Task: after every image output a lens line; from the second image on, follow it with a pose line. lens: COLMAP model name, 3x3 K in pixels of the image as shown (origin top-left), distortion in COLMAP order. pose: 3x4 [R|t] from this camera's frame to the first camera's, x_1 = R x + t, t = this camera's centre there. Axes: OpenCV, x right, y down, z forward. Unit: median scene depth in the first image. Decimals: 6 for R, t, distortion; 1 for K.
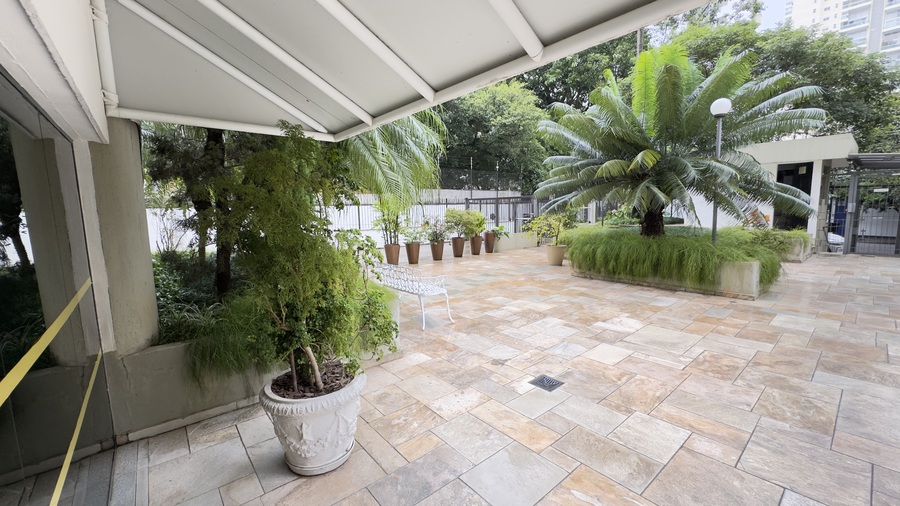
lens RADIAL K [[358.7, 0, 449.0], [0, 358.7, 252.9], [0, 0, 1]] dist [-0.002957, 0.000324]
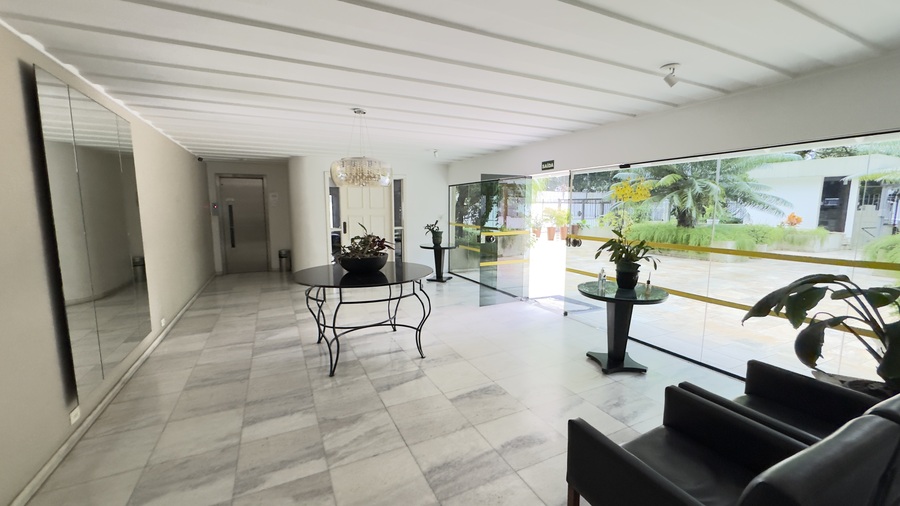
lens RADIAL K [[358.7, 0, 449.0], [0, 358.7, 252.9], [0, 0, 1]] dist [-0.002957, 0.000324]
pose [[0.969547, 0.052306, -0.239254, -0.027867], [-0.050478, 0.998630, 0.013766, 0.073086], [0.239646, -0.001270, 0.970859, -0.582163]]
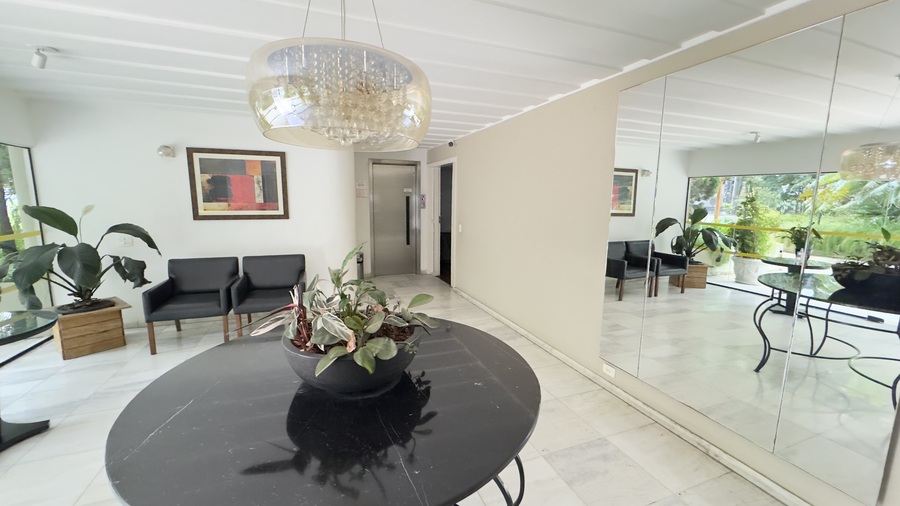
lens RADIAL K [[358.7, 0, 449.0], [0, 358.7, 252.9], [0, 0, 1]] dist [-0.002957, 0.000324]
pose [[-0.944145, -0.035785, 0.327582, -0.287808], [0.050769, 0.966421, 0.251898, 0.021923], [-0.325597, 0.254459, -0.910625, -0.124678]]
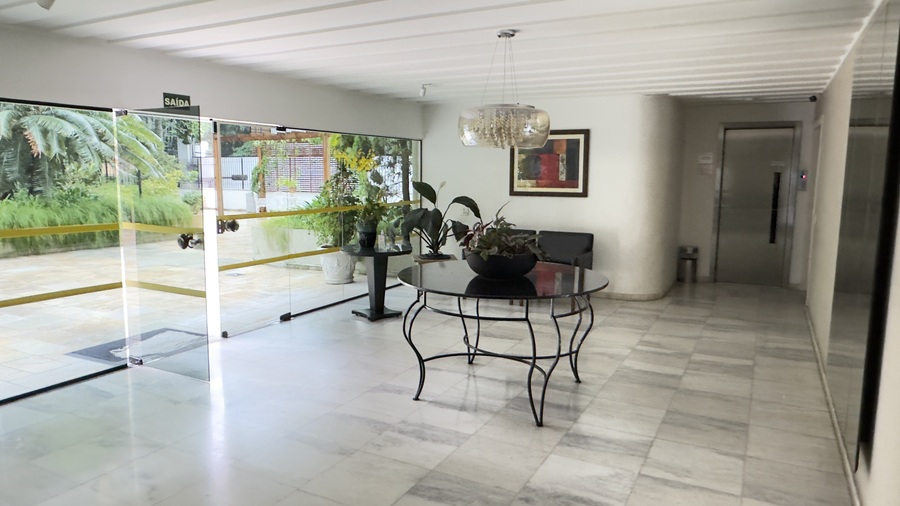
lens RADIAL K [[605.4, 0, 444.1], [0, 605.4, 252.5], [0, 0, 1]] dist [-0.004066, 0.001992]
pose [[-0.368571, -0.101912, 0.923996, -0.584167], [0.113502, 0.981602, 0.153540, 0.016814], [-0.922644, 0.161465, -0.350223, -0.047508]]
